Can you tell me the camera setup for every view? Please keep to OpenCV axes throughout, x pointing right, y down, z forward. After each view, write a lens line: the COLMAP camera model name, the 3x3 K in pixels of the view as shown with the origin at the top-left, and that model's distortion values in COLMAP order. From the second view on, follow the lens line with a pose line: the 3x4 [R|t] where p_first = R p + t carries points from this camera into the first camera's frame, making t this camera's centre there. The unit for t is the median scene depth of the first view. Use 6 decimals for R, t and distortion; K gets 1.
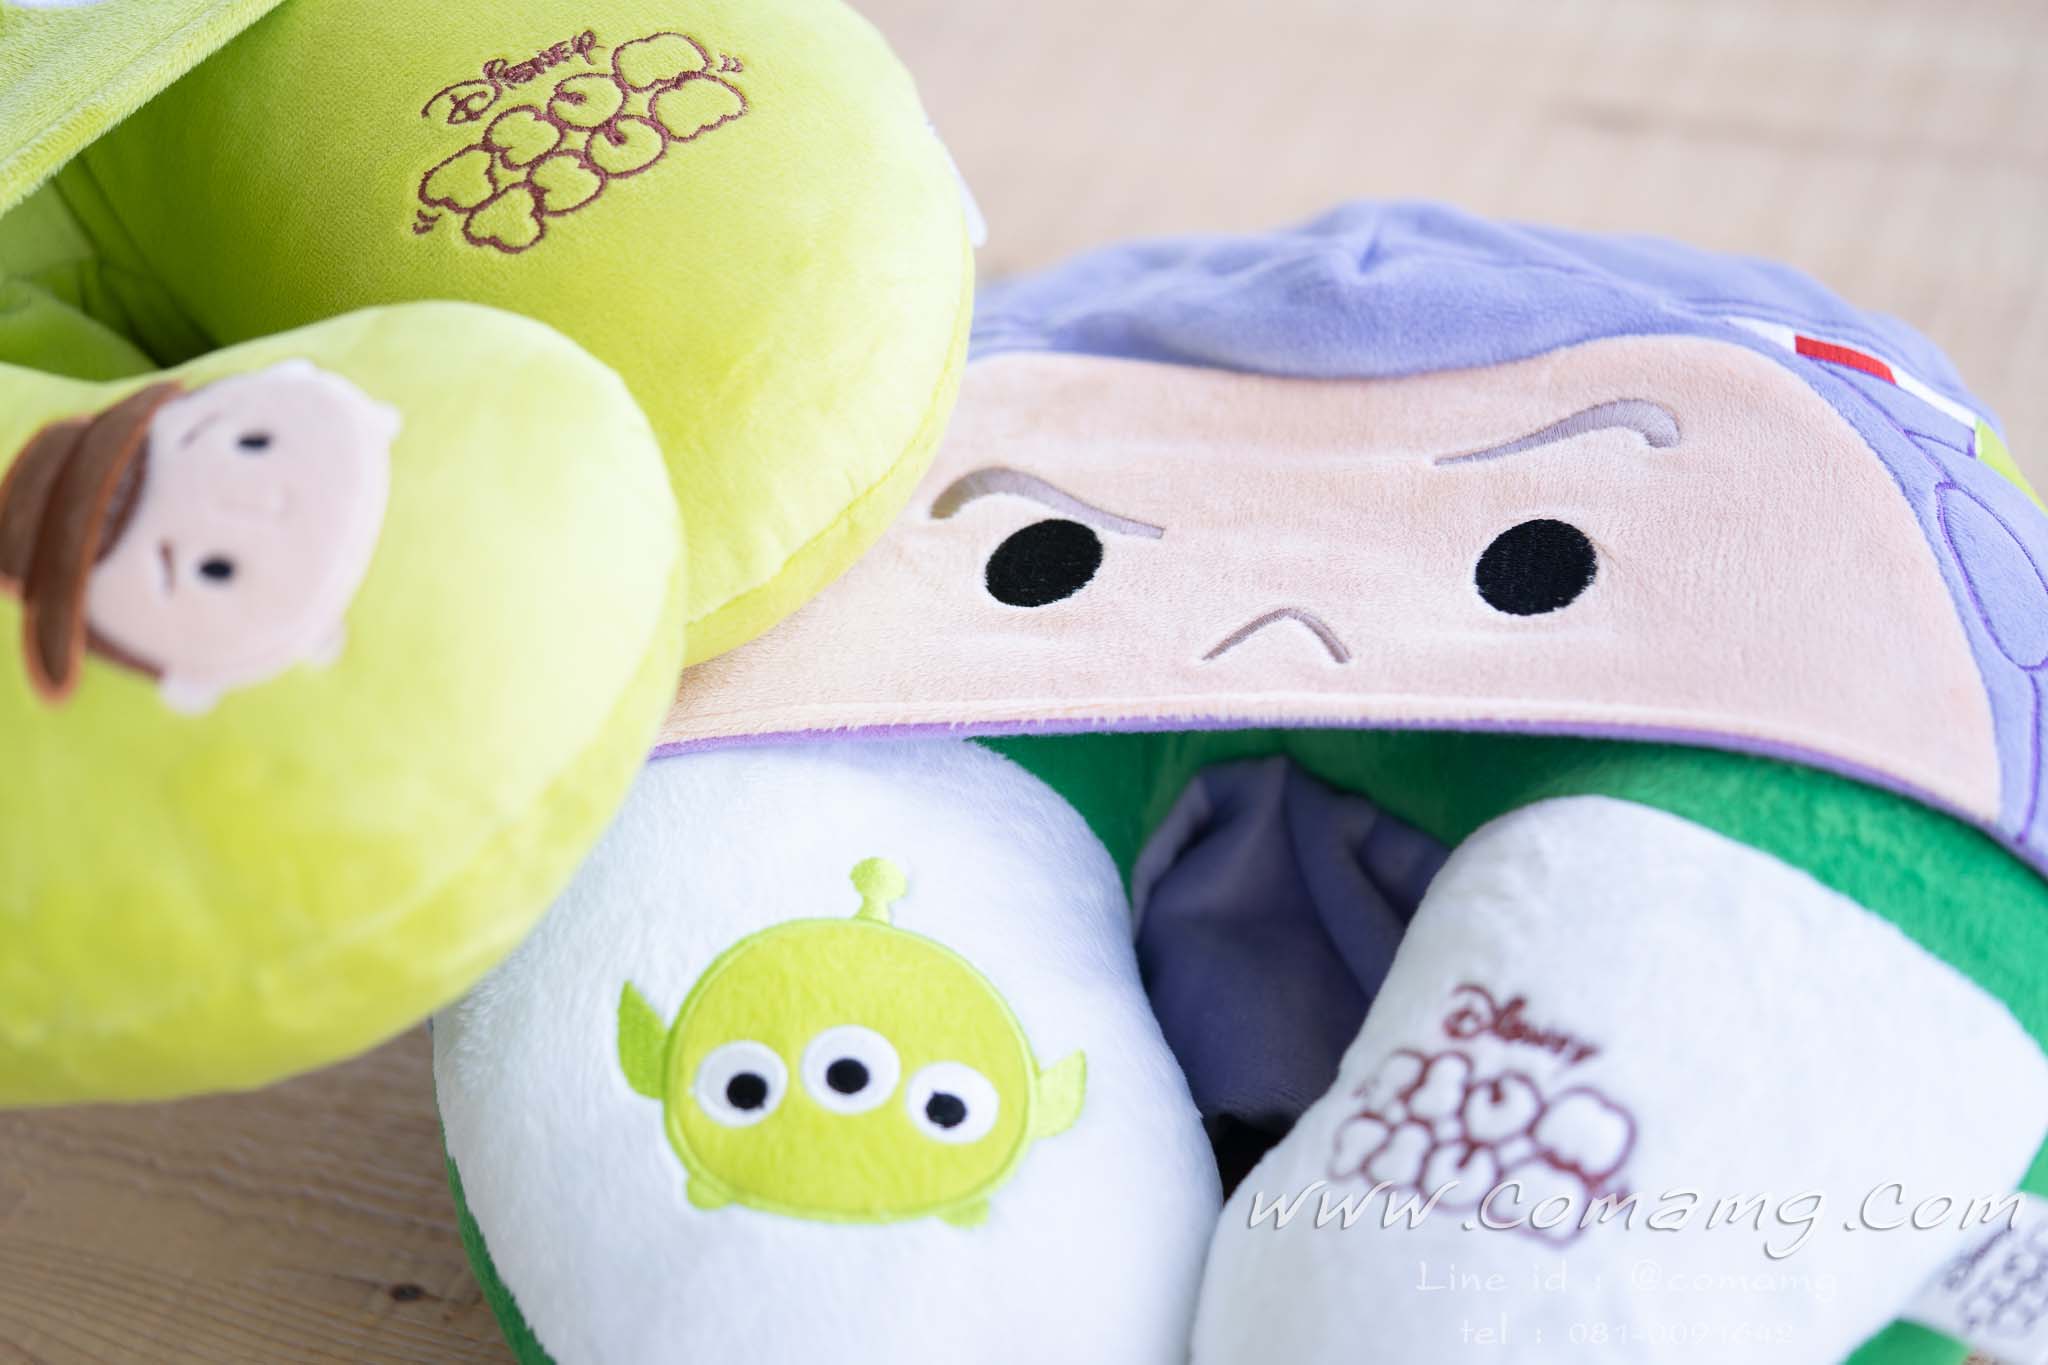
lens RADIAL K [[5551.0, 0, 1024.0], [0, 5551.0, 682.5], [0, 0, 1]] dist [-0.126269, -0.711266]
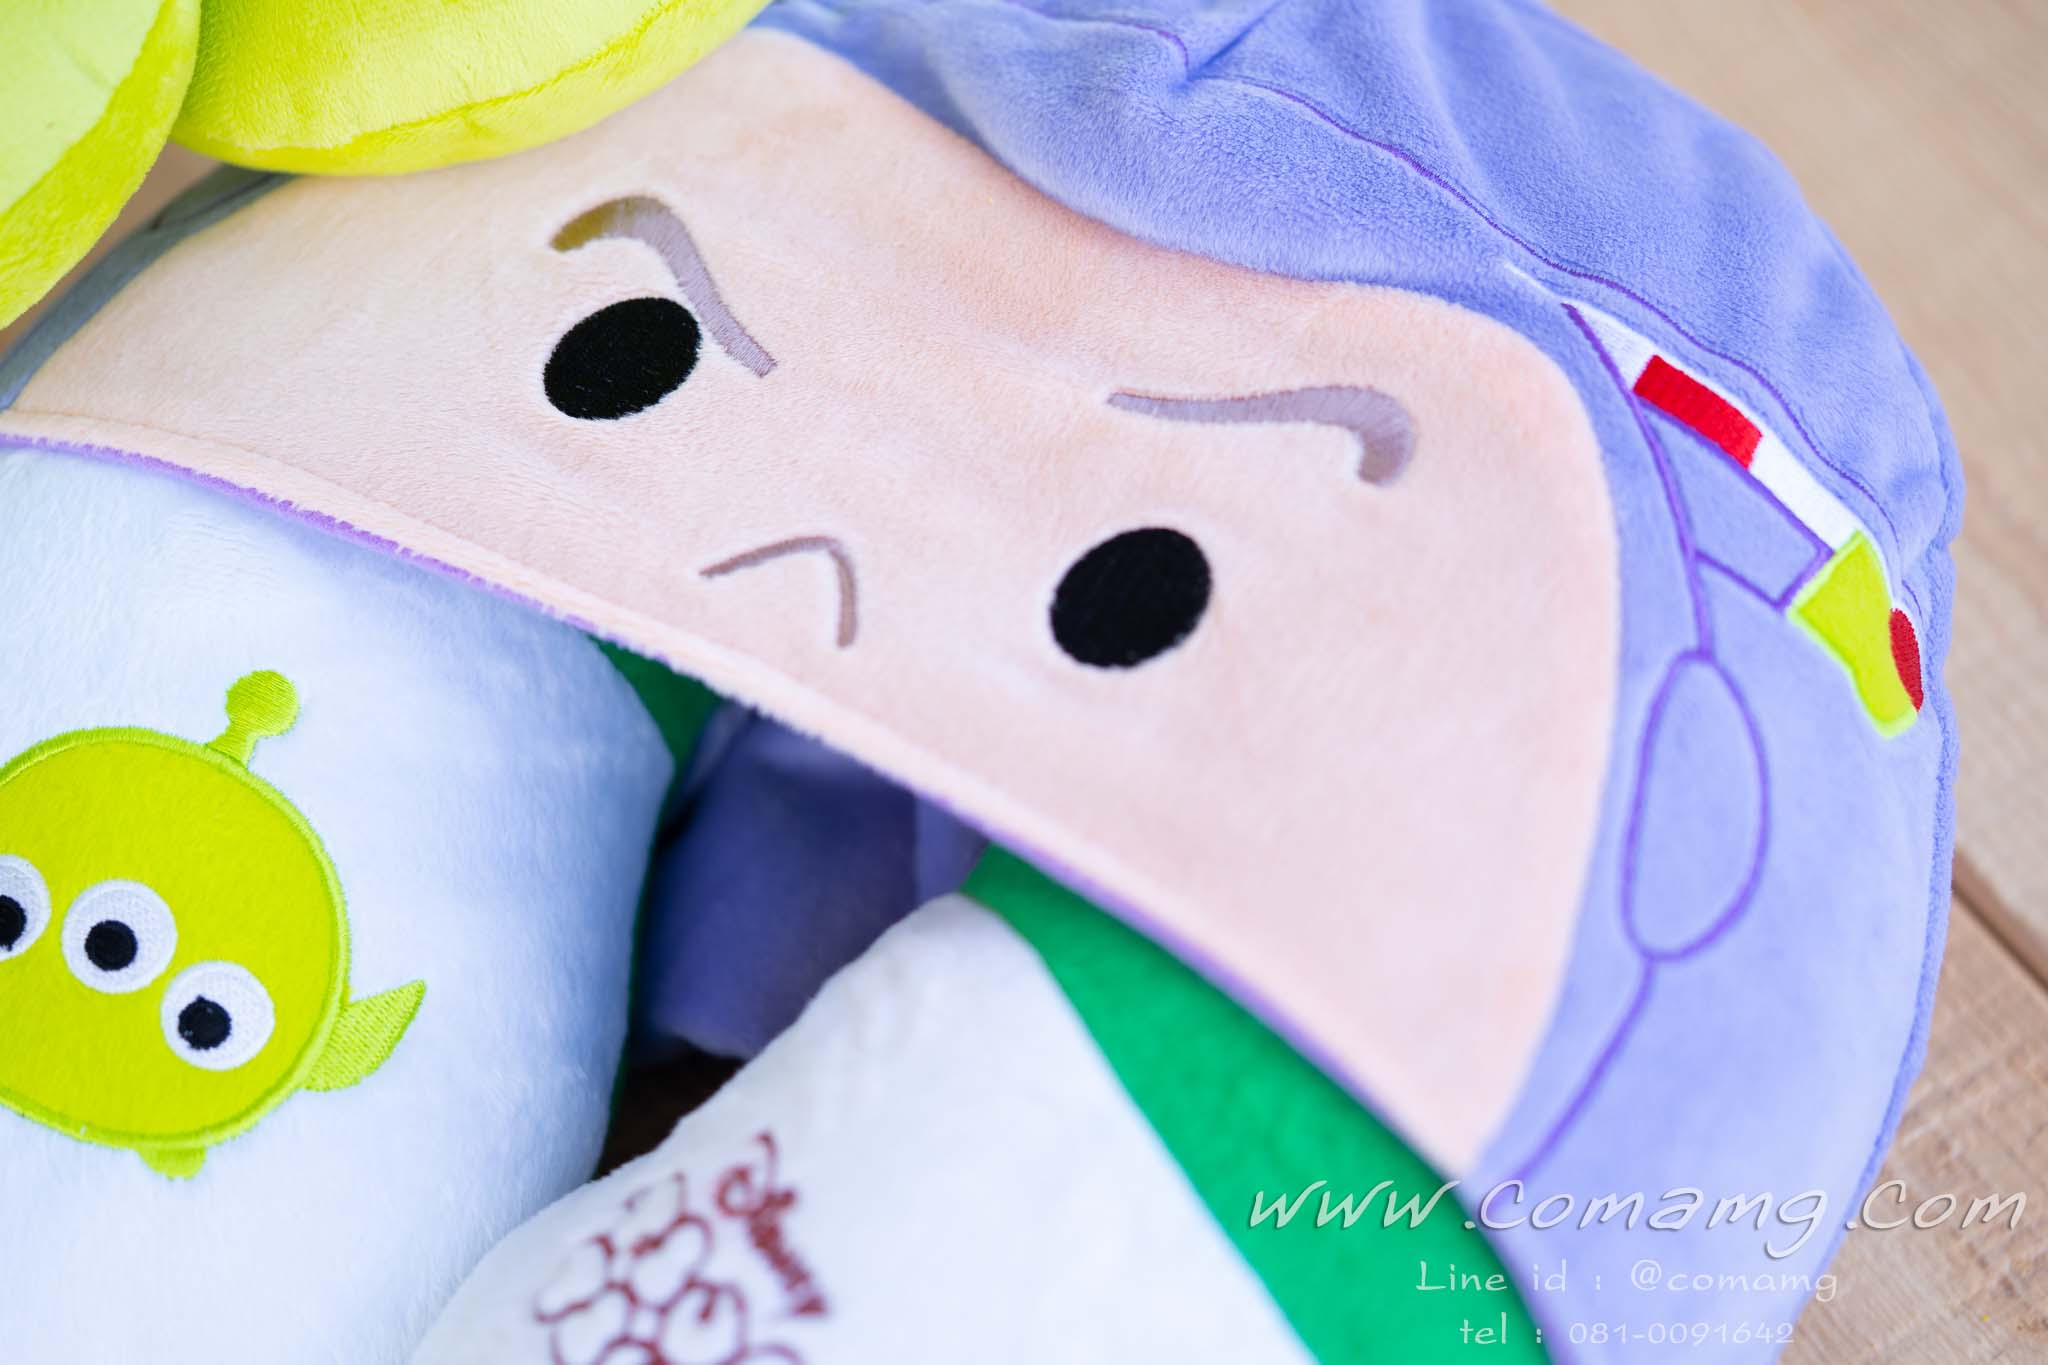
lens RADIAL K [[5551.0, 0, 1024.0], [0, 5551.0, 682.5], [0, 0, 1]] dist [-0.126269, -0.711266]
pose [[0.928206, 0.323413, -0.183950, 0.234698], [-0.264912, 0.921620, 0.283617, -0.235856], [0.261257, -0.214525, 0.941129, 0.273126]]
